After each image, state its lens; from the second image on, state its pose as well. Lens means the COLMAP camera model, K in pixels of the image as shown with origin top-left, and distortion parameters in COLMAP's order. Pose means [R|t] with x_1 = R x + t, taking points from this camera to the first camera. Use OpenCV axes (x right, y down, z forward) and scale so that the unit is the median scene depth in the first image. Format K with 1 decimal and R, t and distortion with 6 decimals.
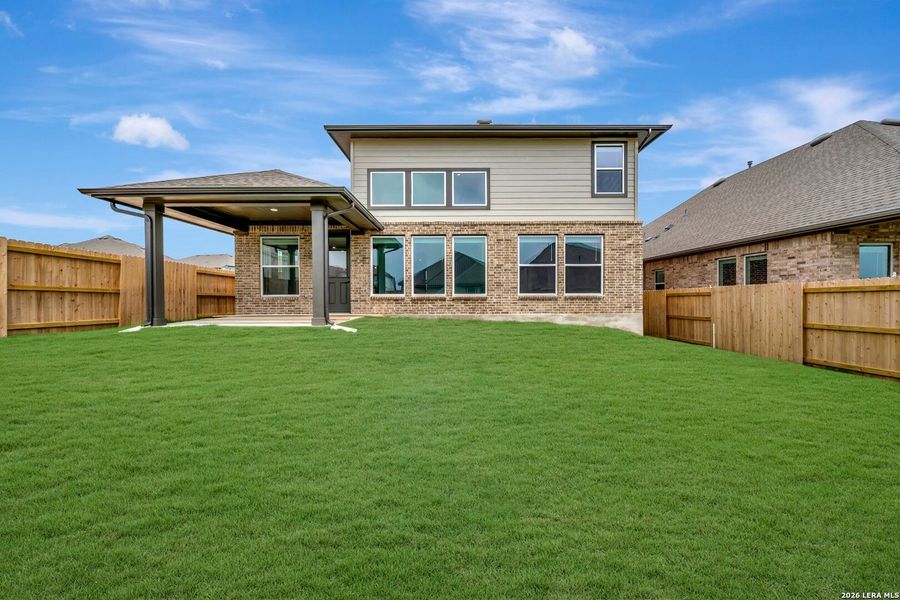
lens RADIAL K [[362.4, 0, 453.5], [0, 362.4, 301.4], [0, 0, 1]] dist [-0.001824, -0.000272]
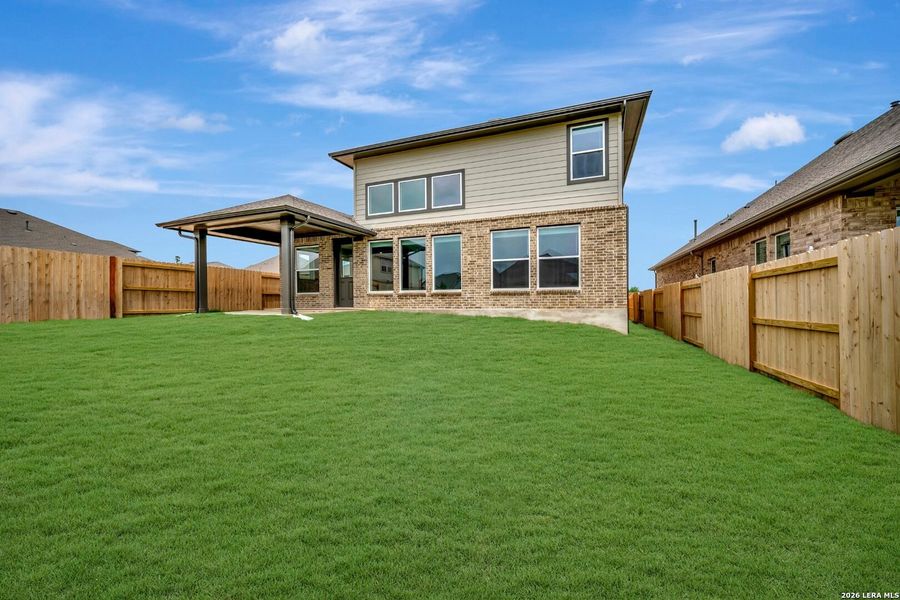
lens RADIAL K [[362.4, 0, 453.5], [0, 362.4, 301.4], [0, 0, 1]] dist [-0.001824, -0.000272]
pose [[0.928441, -0.002890, -0.371470, 0.459098], [0.000778, 0.999983, -0.005836, 0.019709], [0.371480, 0.005129, 0.928427, 0.022786]]
